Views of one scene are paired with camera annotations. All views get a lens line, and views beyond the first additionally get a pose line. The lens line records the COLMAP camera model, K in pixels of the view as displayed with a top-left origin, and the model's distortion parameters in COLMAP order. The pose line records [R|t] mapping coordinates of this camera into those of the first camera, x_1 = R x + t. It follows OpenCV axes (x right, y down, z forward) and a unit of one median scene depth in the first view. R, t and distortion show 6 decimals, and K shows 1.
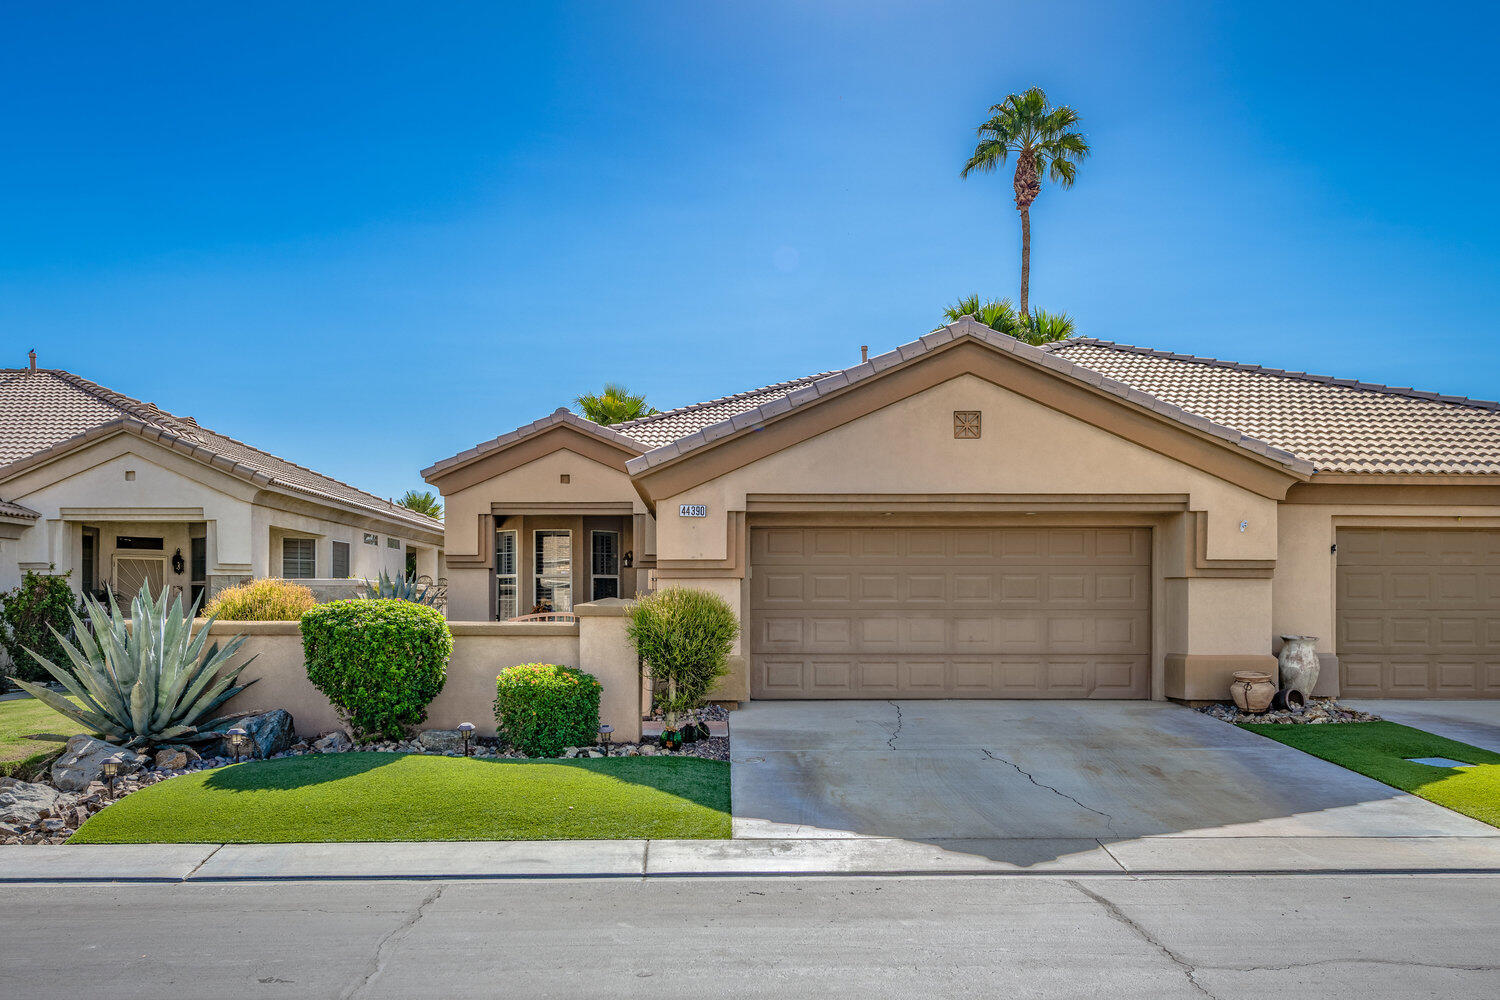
lens RADIAL K [[1223.6, 0, 748.4], [0, 1223.6, 610.1], [0, 0, 1]] dist [0.031709, -0.010295]
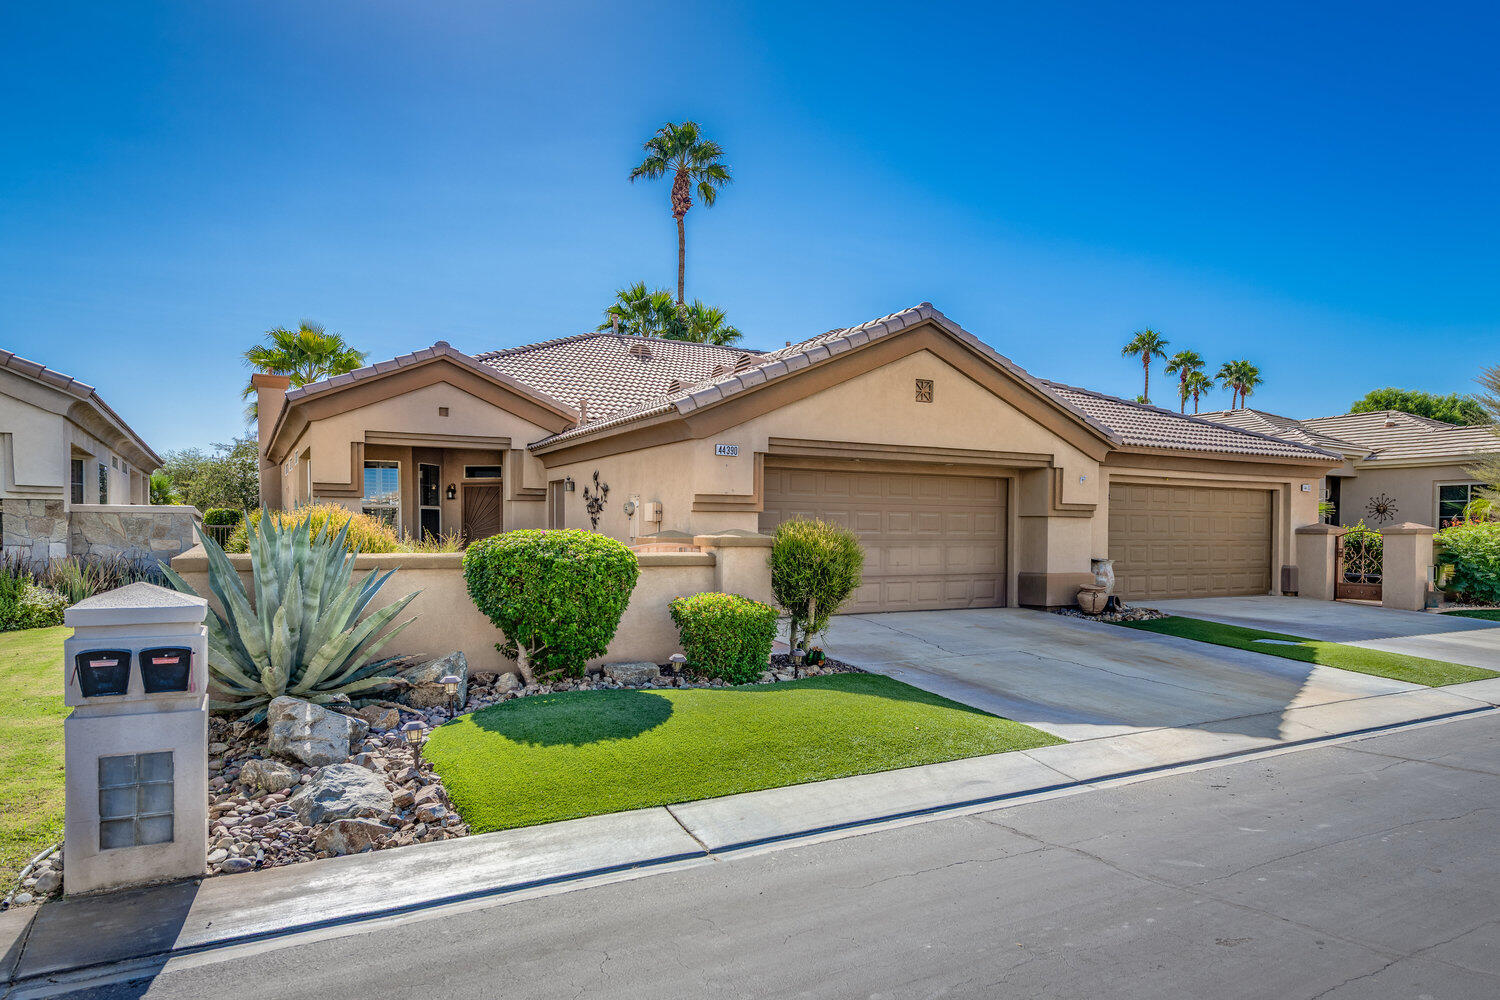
lens RADIAL K [[952.7, 0, 807.4], [0, 952.7, 577.6], [0, 0, 1]] dist [0.016618, -0.001688]
pose [[0.869449, -0.019668, 0.493632, -0.376910], [-0.000614, 0.999163, 0.040892, -0.001708], [-0.494023, -0.035857, 0.868709, 0.199685]]
